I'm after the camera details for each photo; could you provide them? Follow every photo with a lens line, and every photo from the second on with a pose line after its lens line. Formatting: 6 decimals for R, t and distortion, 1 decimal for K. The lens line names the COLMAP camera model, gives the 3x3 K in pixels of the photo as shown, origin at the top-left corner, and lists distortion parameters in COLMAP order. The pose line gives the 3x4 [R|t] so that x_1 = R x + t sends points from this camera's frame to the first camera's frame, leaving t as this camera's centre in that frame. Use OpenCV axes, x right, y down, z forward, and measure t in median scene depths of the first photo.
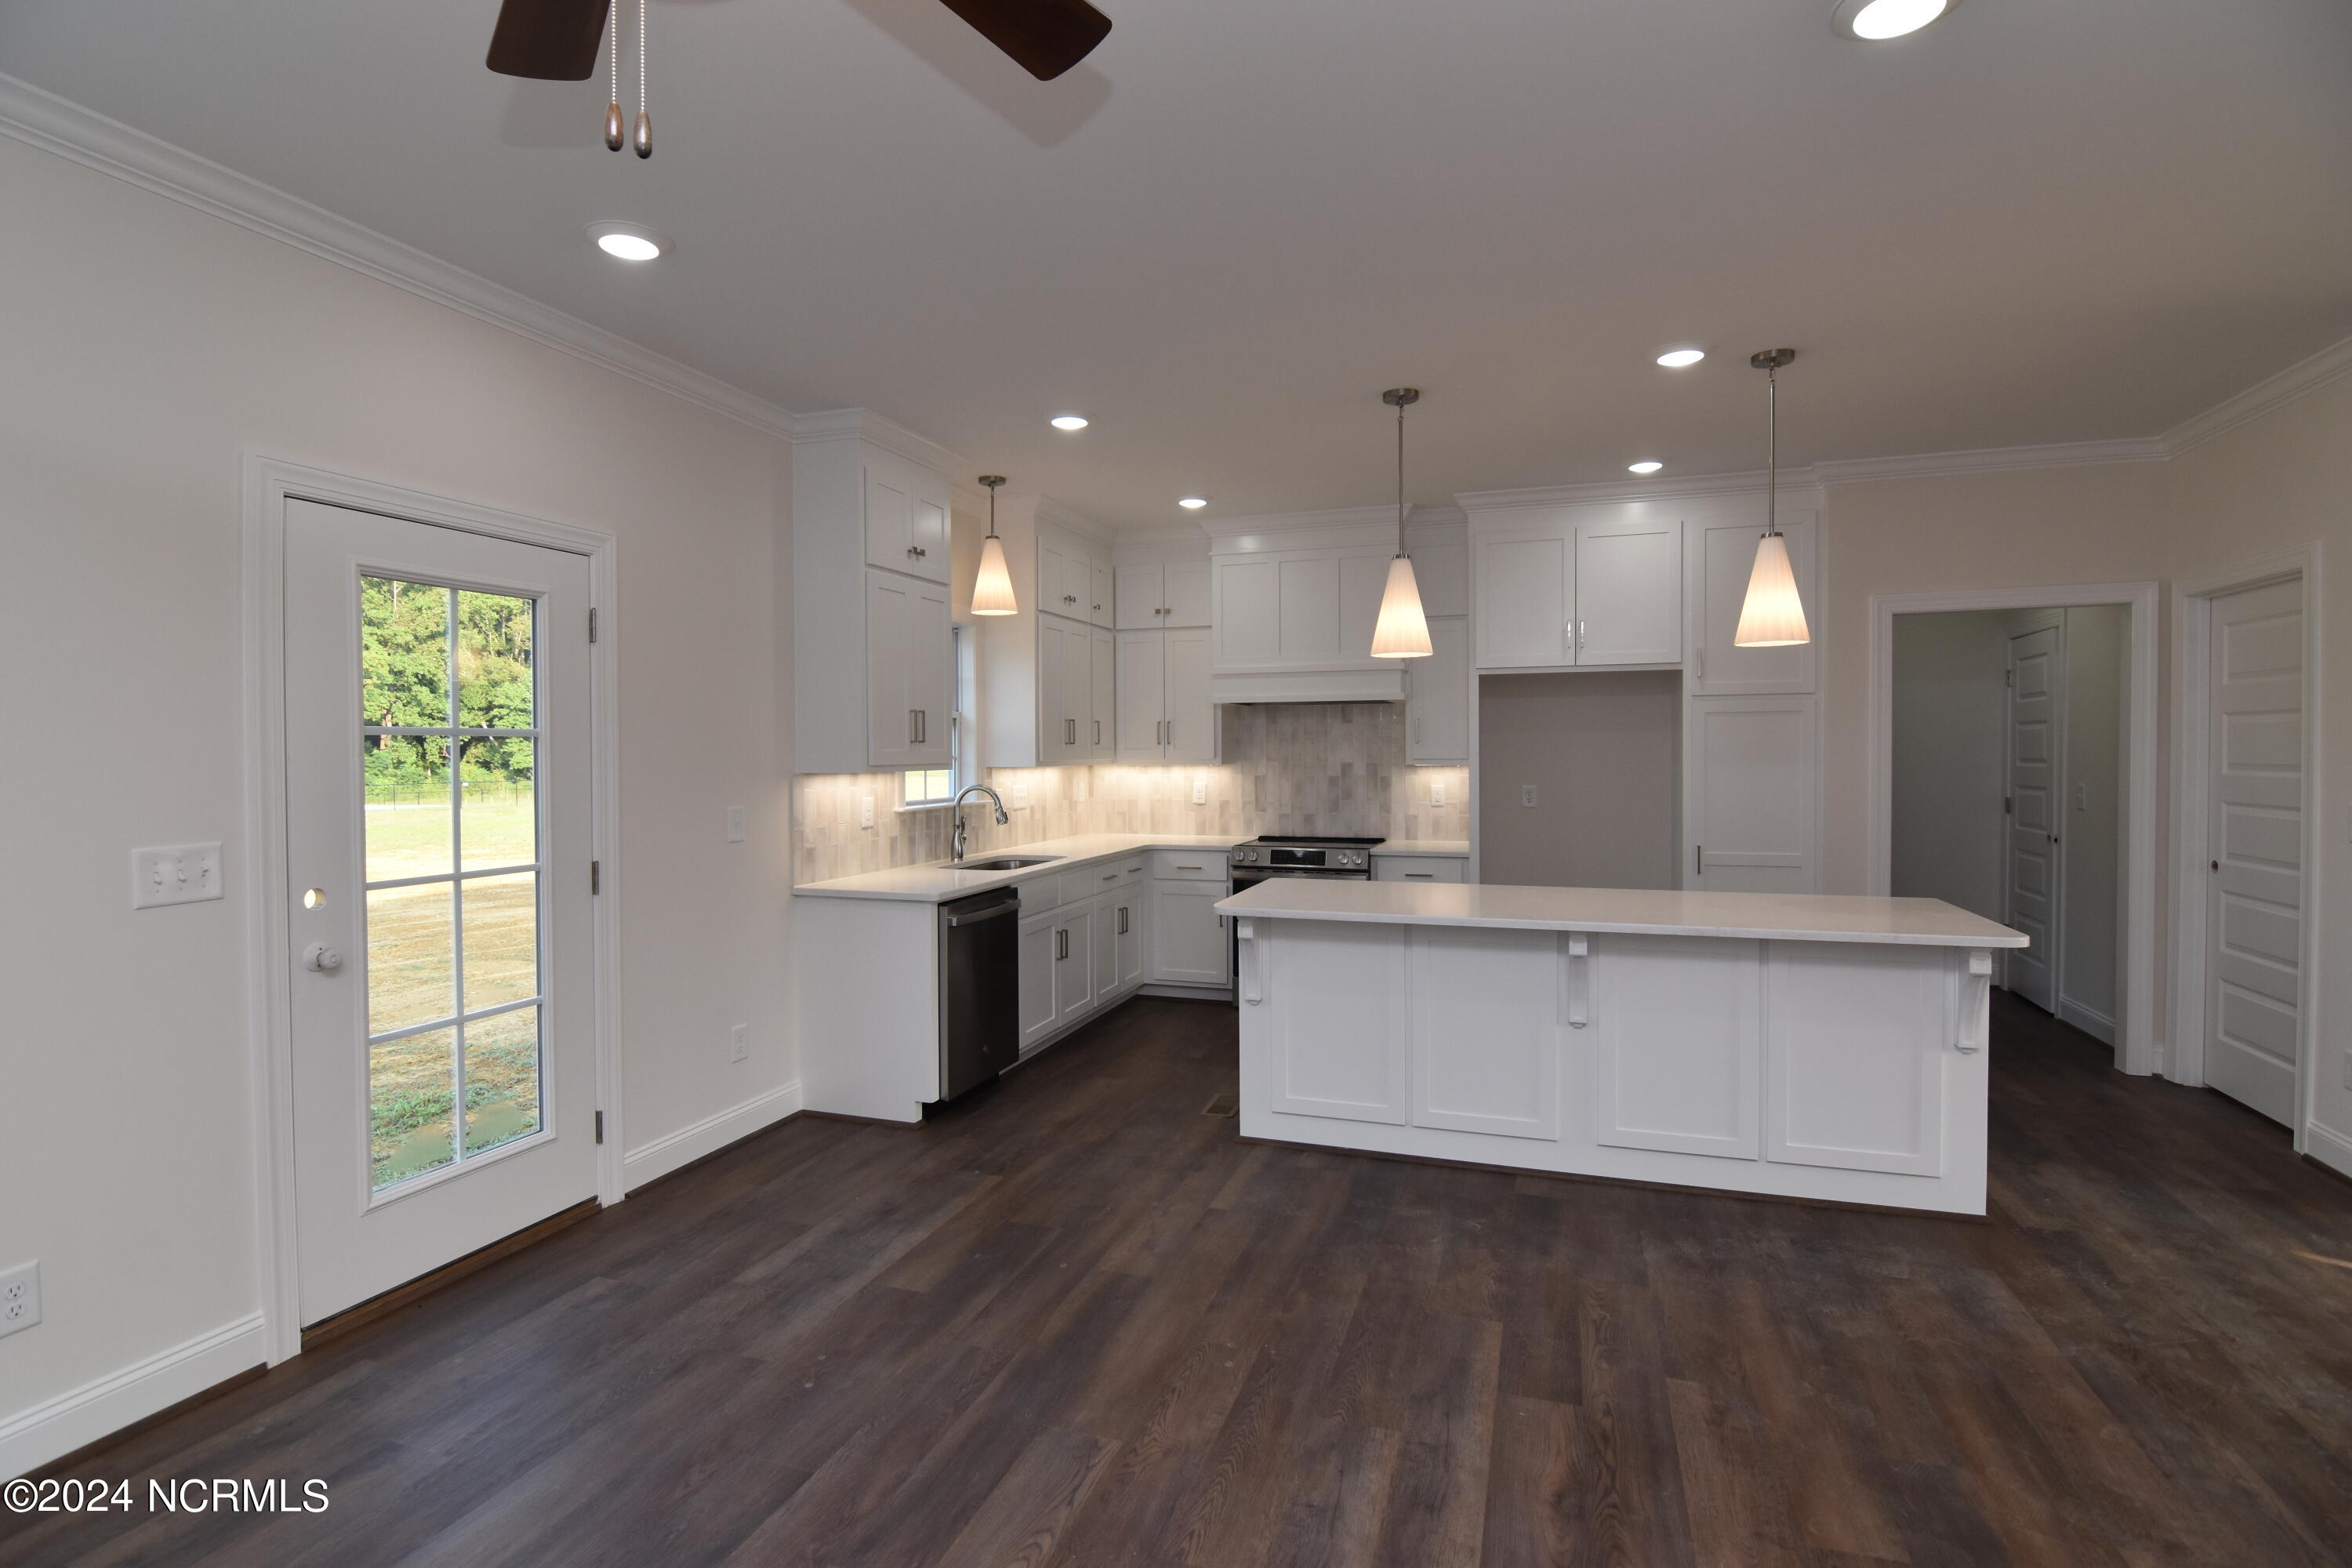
lens RADIAL K [[1127.3, 0, 1170.9], [0, 1127.3, 775.1], [0, 0, 1]] dist [-0.011570, -0.006332]
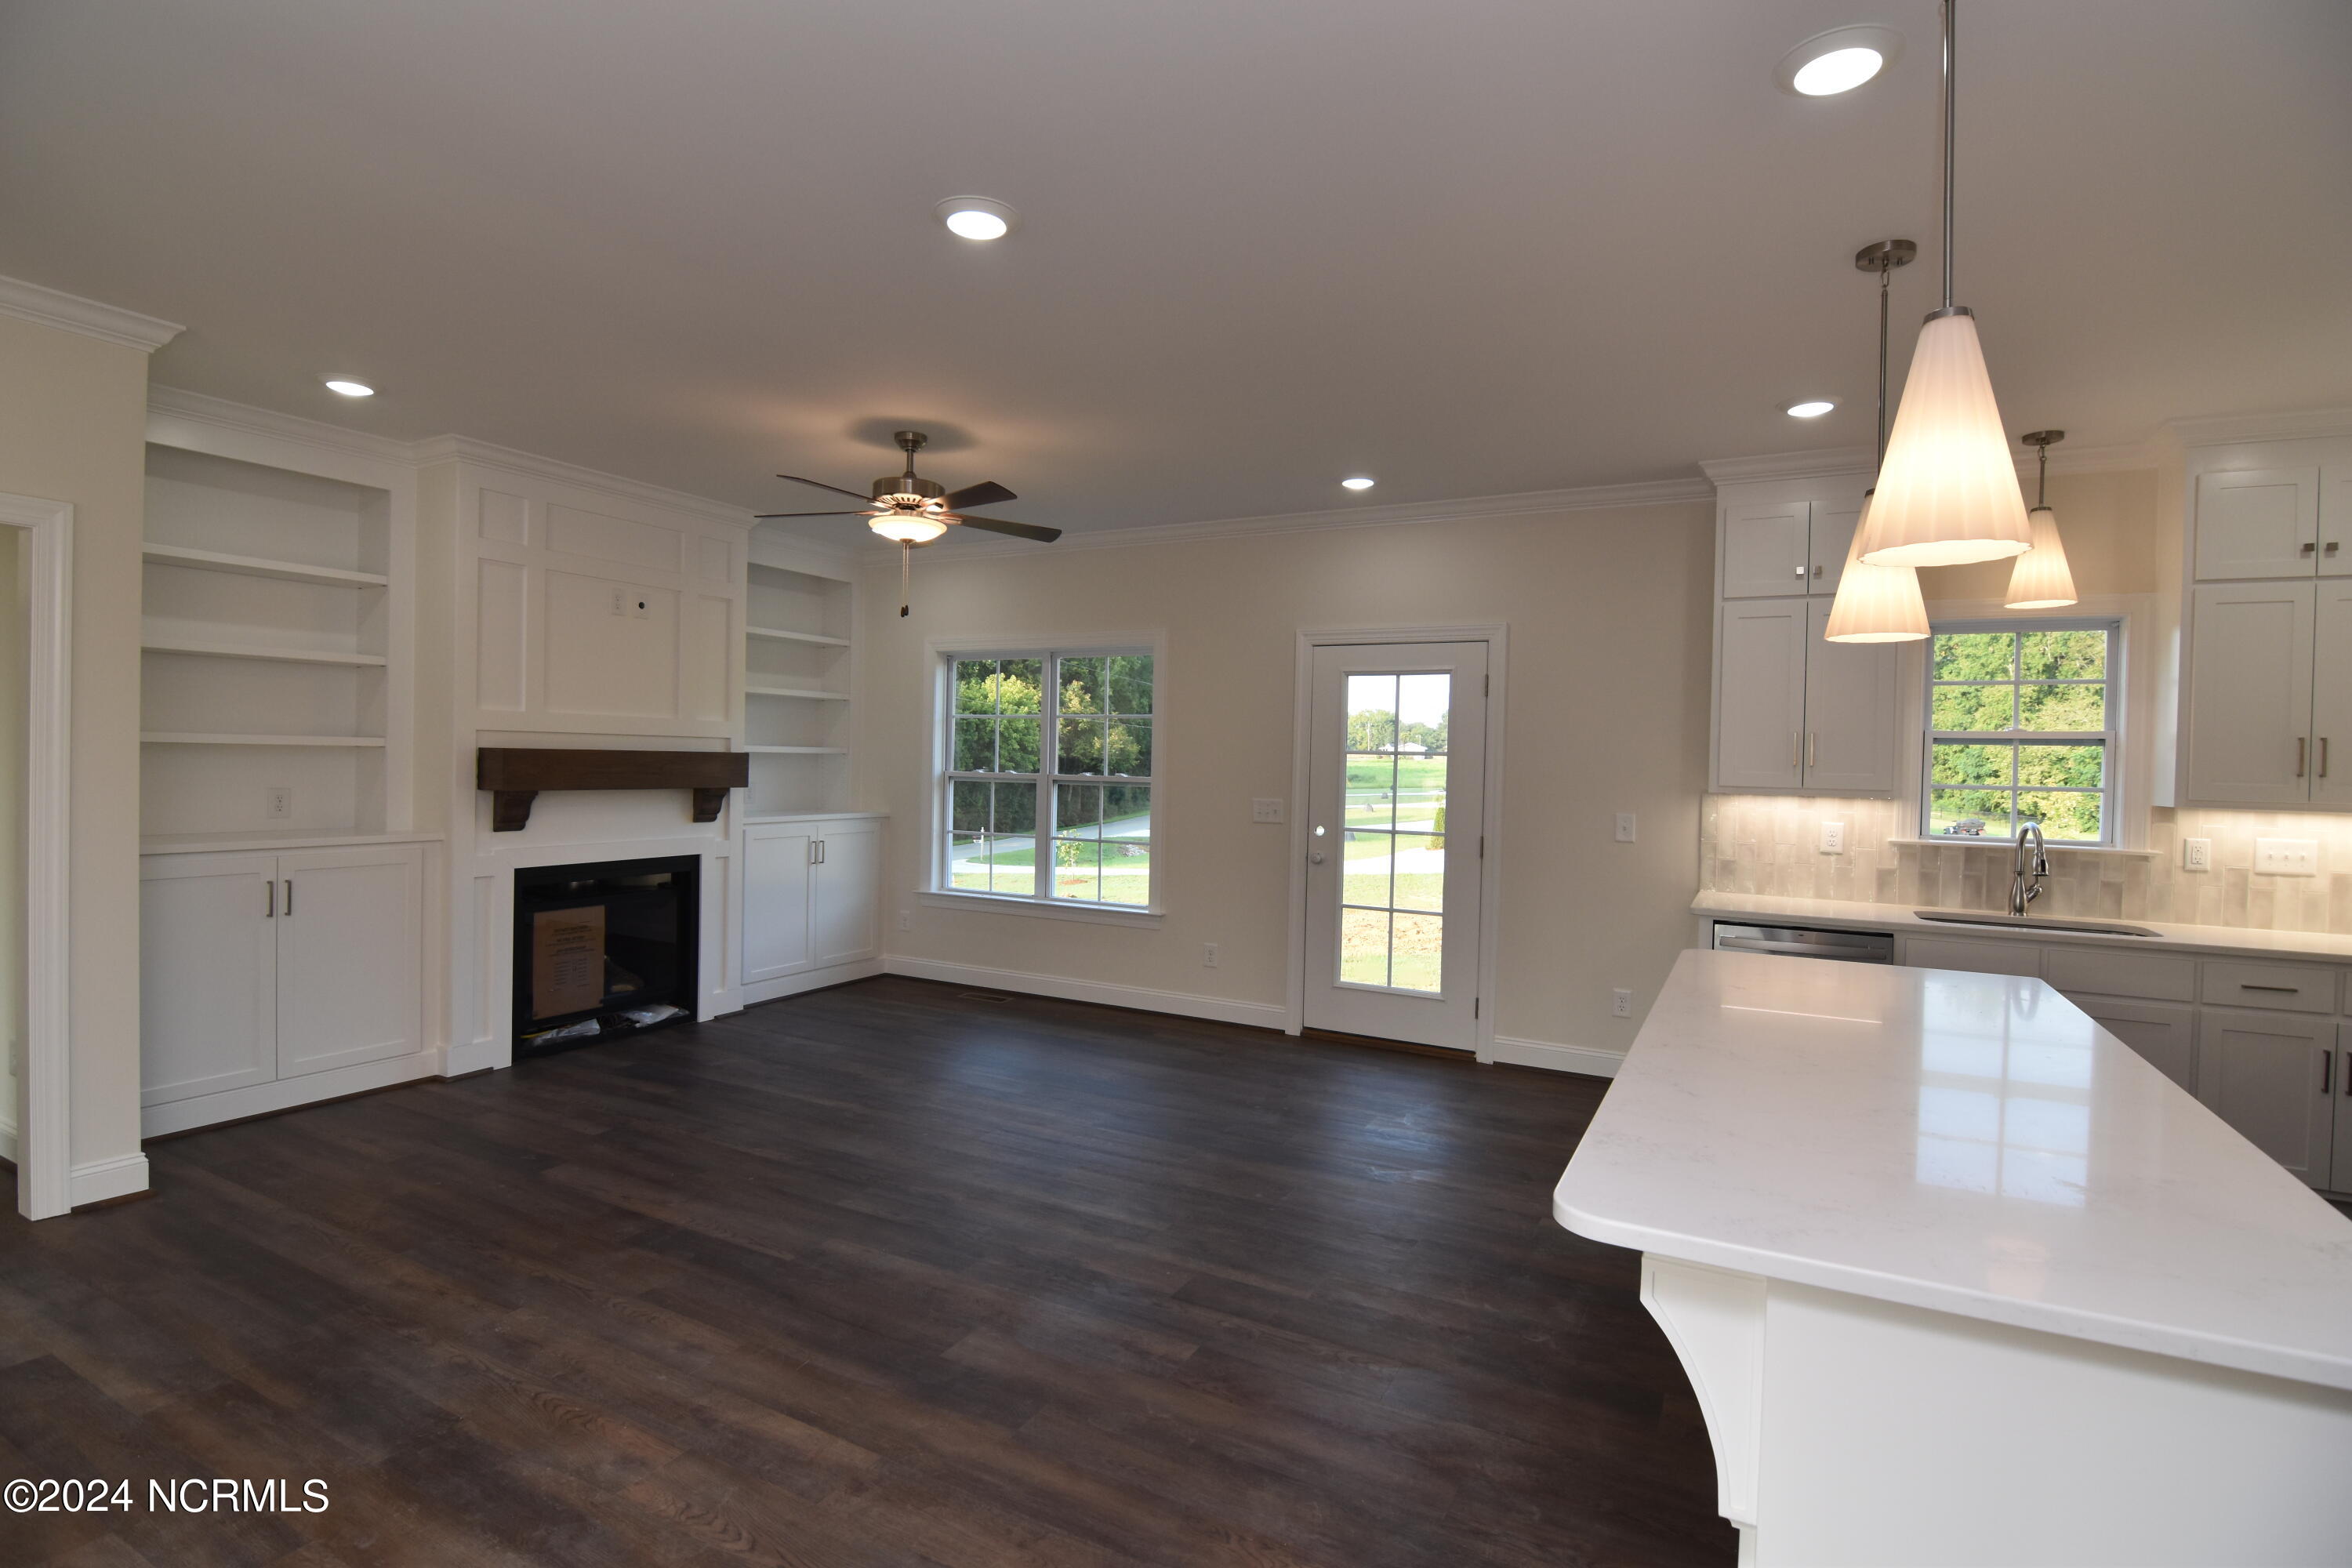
lens RADIAL K [[1127.3, 0, 1165.8], [0, 1127.3, 772.8], [0, 0, 1]] dist [-0.011570, -0.006332]
pose [[-0.158414, 0.014030, -0.987273, 1.175231], [-0.045010, 0.998757, 0.021416, -0.027369], [0.986346, 0.047830, -0.157585, 0.867120]]
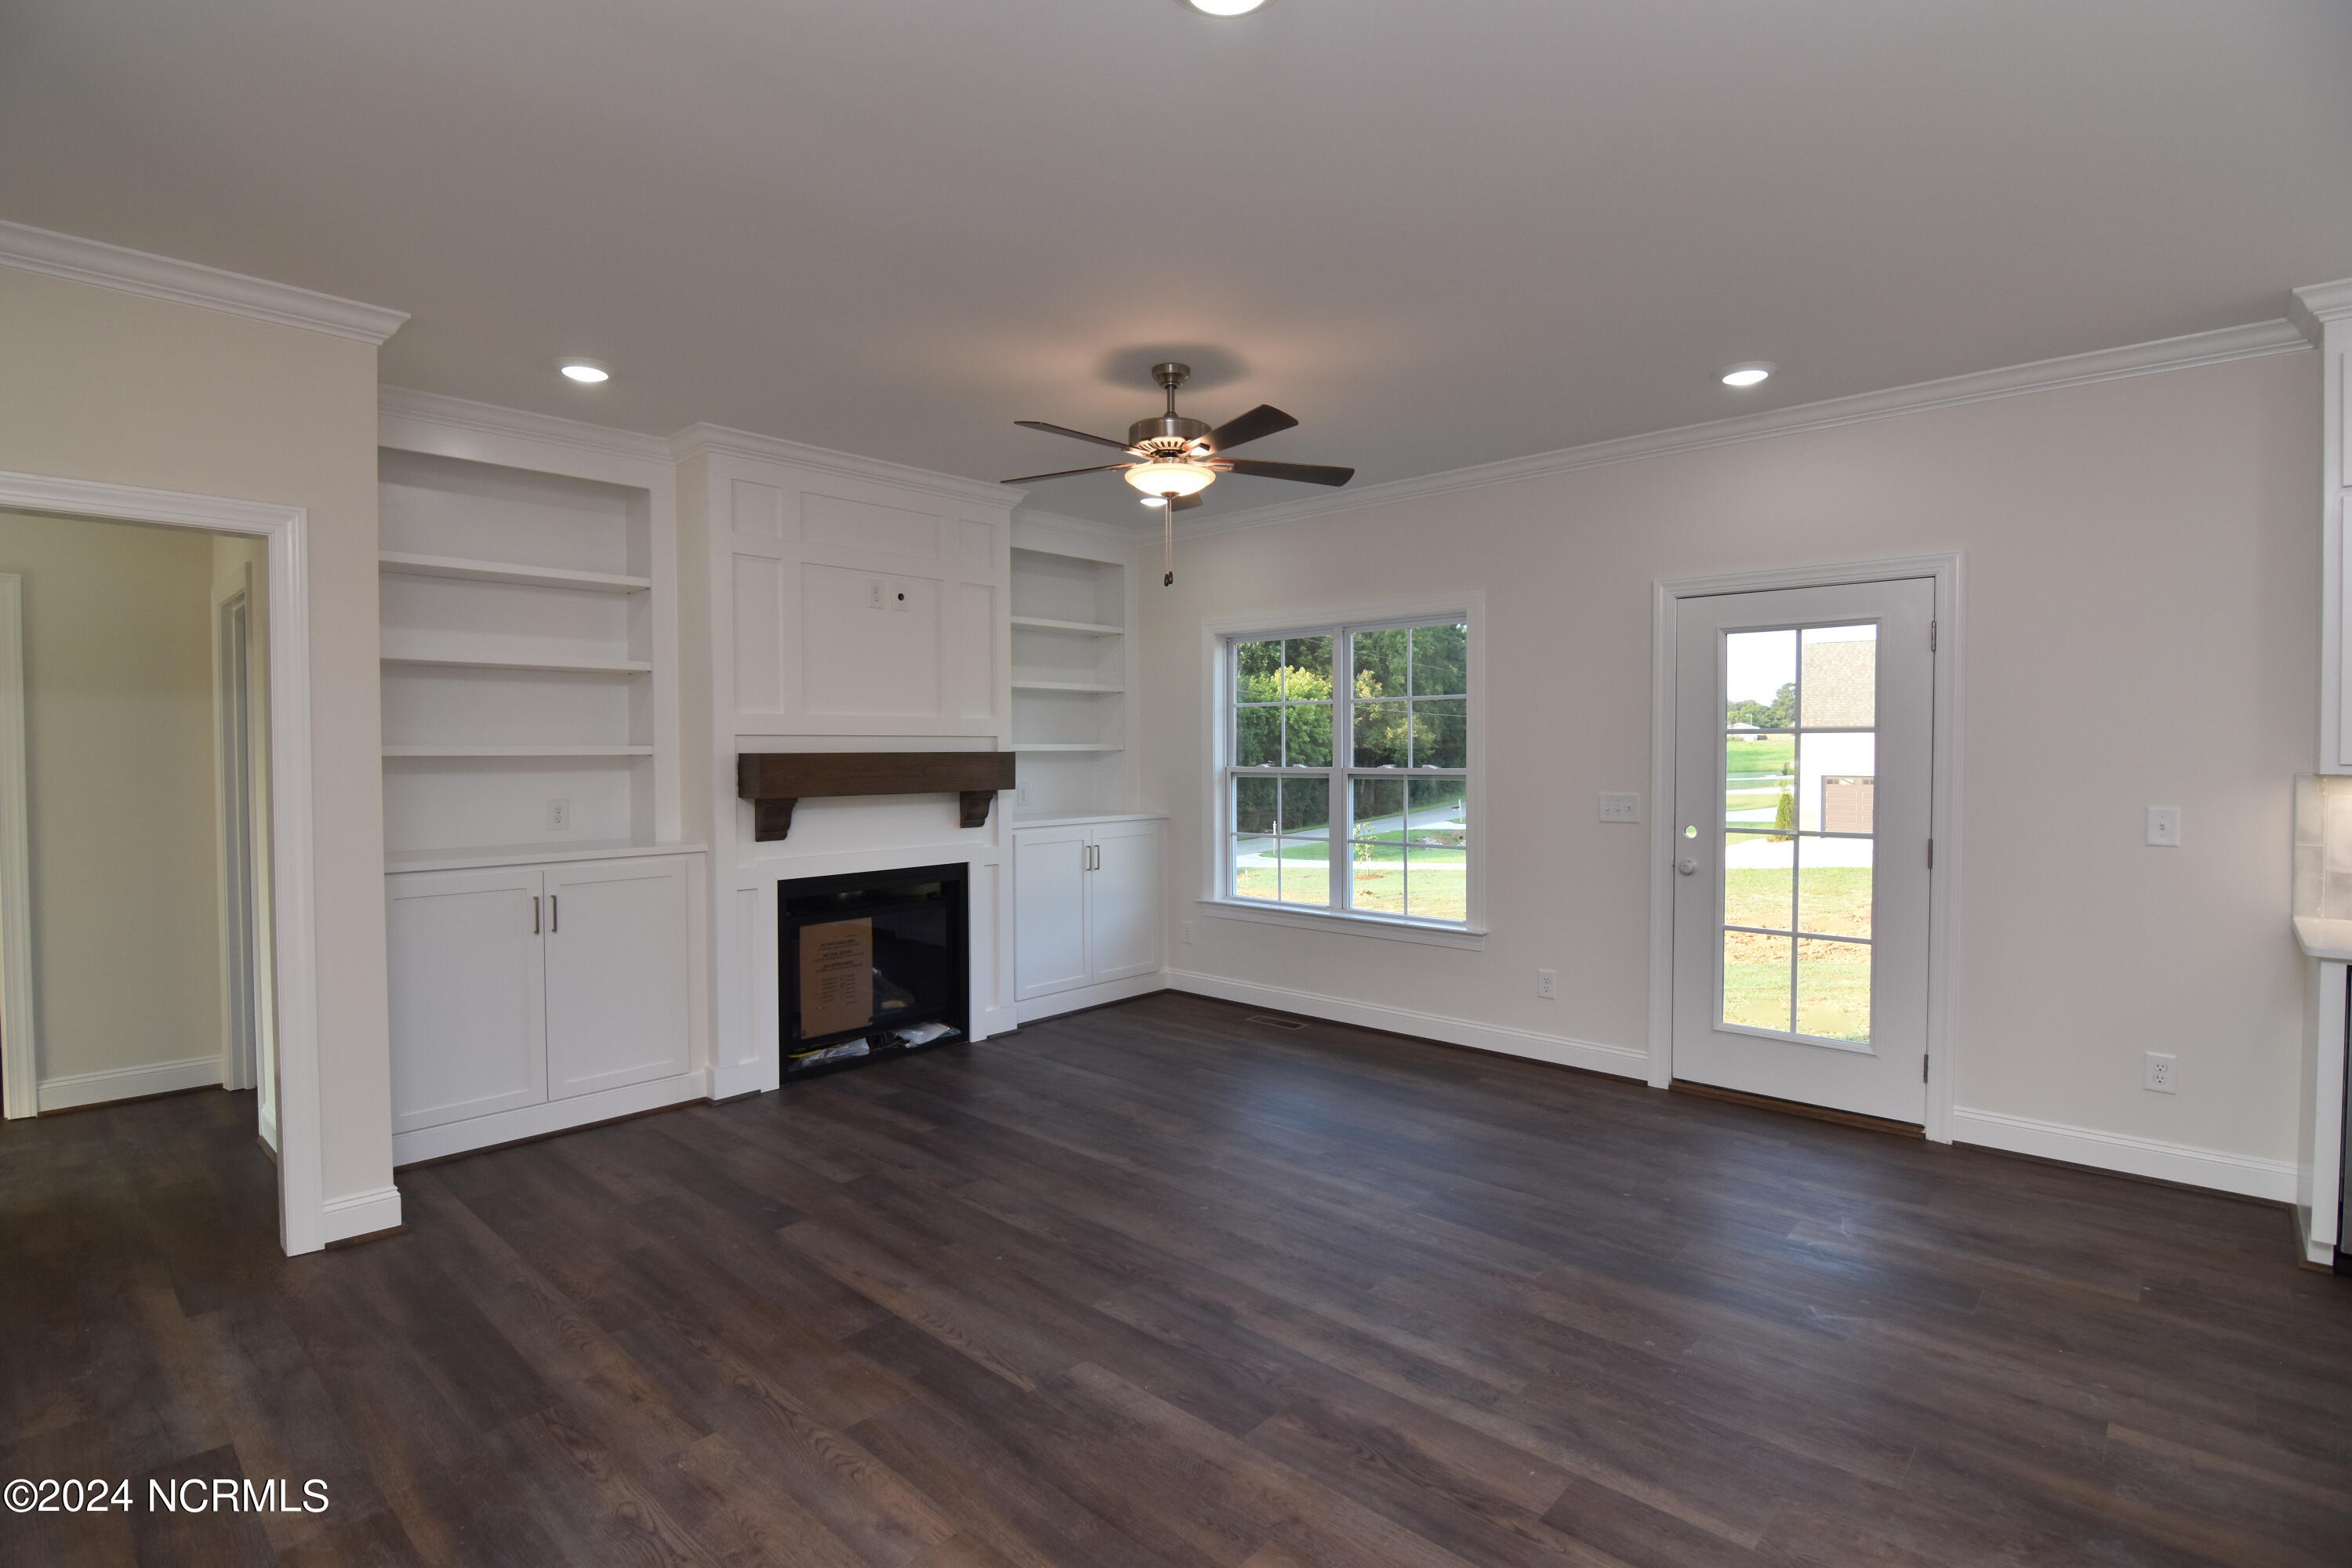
lens RADIAL K [[1127.3, 0, 1163.8], [0, 1127.3, 774.2], [0, 0, 1]] dist [-0.011570, -0.006332]
pose [[-0.405493, 0.027520, -0.913684, 0.927127], [-0.015983, 0.999180, 0.037189, -0.022648], [0.913958, 0.029683, -0.404721, 0.795151]]
